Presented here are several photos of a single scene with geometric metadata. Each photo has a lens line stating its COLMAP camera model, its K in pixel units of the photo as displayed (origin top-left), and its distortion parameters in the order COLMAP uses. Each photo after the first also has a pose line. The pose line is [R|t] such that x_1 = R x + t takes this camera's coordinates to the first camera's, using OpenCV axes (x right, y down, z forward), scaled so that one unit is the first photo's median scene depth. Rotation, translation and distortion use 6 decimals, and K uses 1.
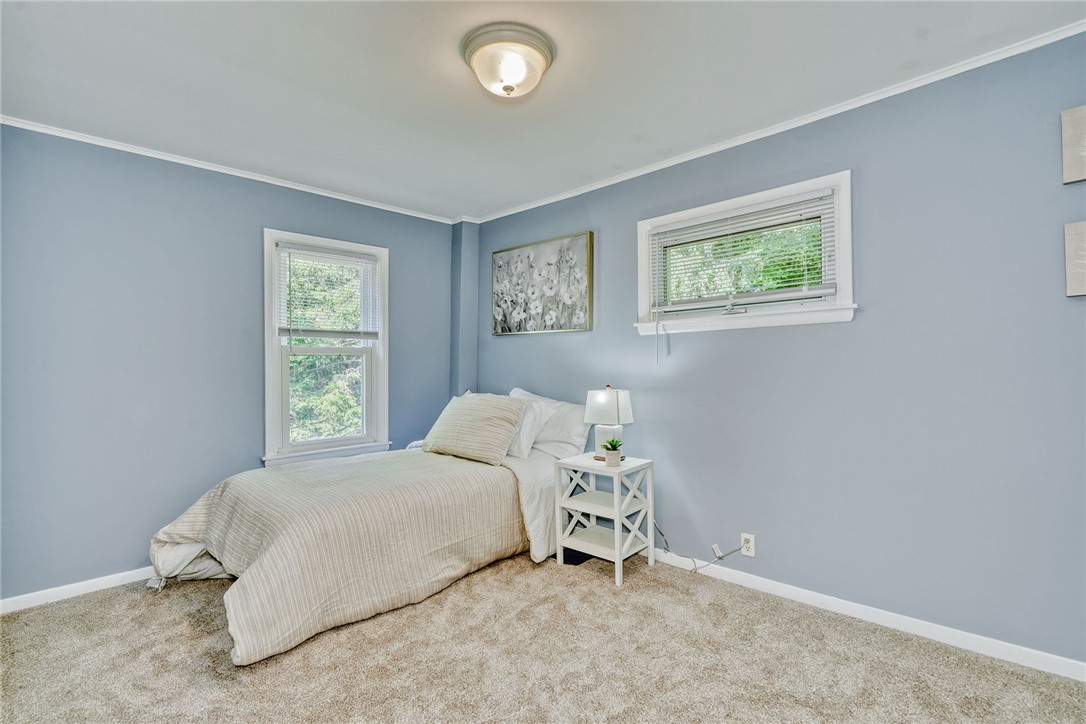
lens RADIAL K [[509.9, 0, 547.3], [0, 509.9, 360.2], [0, 0, 1]] dist [-0.005112, 0.004113]
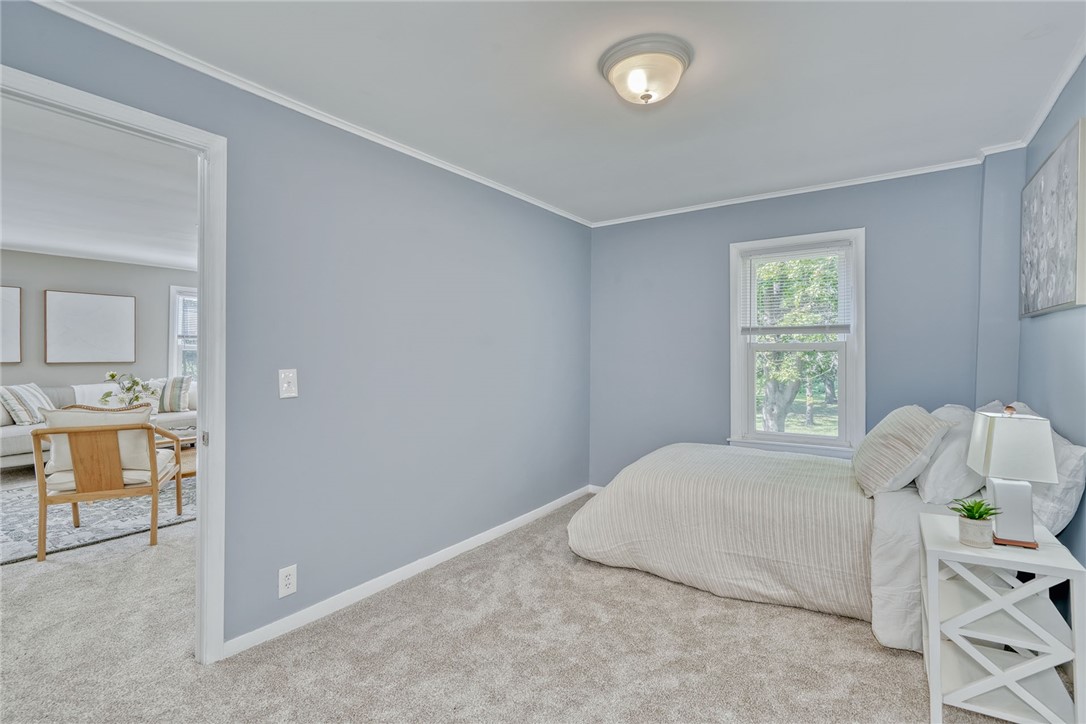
lens RADIAL K [[509.9, 0, 543.3], [0, 509.9, 359.7], [0, 0, 1]] dist [-0.005112, 0.004113]
pose [[0.175406, 0.013831, -0.984399, 0.480970], [0.002184, 0.999893, 0.014438, -0.009091], [0.984494, -0.004683, 0.175357, 0.336765]]
